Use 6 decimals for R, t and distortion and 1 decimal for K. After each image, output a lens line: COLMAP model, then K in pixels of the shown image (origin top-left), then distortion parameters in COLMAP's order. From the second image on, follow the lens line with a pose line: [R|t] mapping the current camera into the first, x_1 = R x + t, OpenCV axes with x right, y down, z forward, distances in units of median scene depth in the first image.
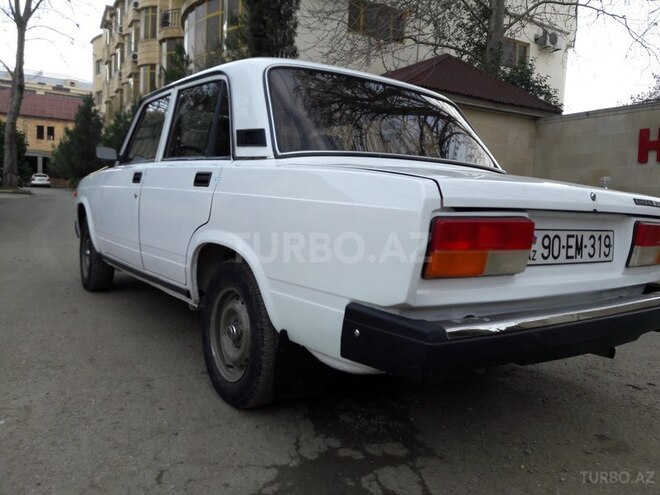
lens RADIAL K [[523.0, 0, 330.0], [0, 523.0, 247.5], [0, 0, 1]] dist [0.077945, -0.116772]
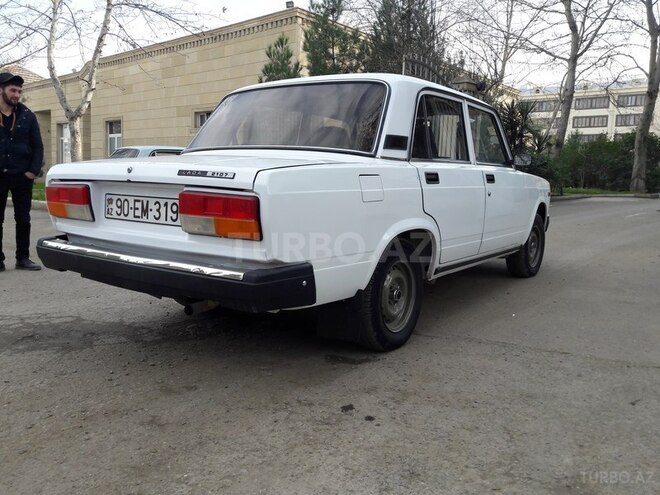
lens RADIAL K [[523.0, 0, 330.0], [0, 523.0, 247.5], [0, 0, 1]] dist [0.077945, -0.116772]
pose [[0.342759, 0.085786, -0.935498, 1.808483], [-0.093438, 0.993997, 0.056916, -0.024441], [0.934765, 0.067903, 0.348717, 0.968484]]
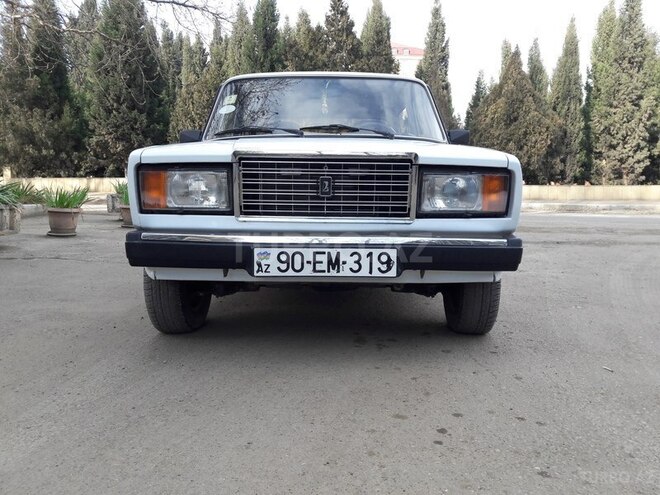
lens RADIAL K [[523.0, 0, 330.0], [0, 523.0, 247.5], [0, 0, 1]] dist [0.077945, -0.116772]
pose [[0.821989, 0.064664, -0.565820, 1.069805], [-0.020651, 0.996264, 0.083855, -0.122806], [0.569129, -0.057243, 0.820253, 0.097951]]
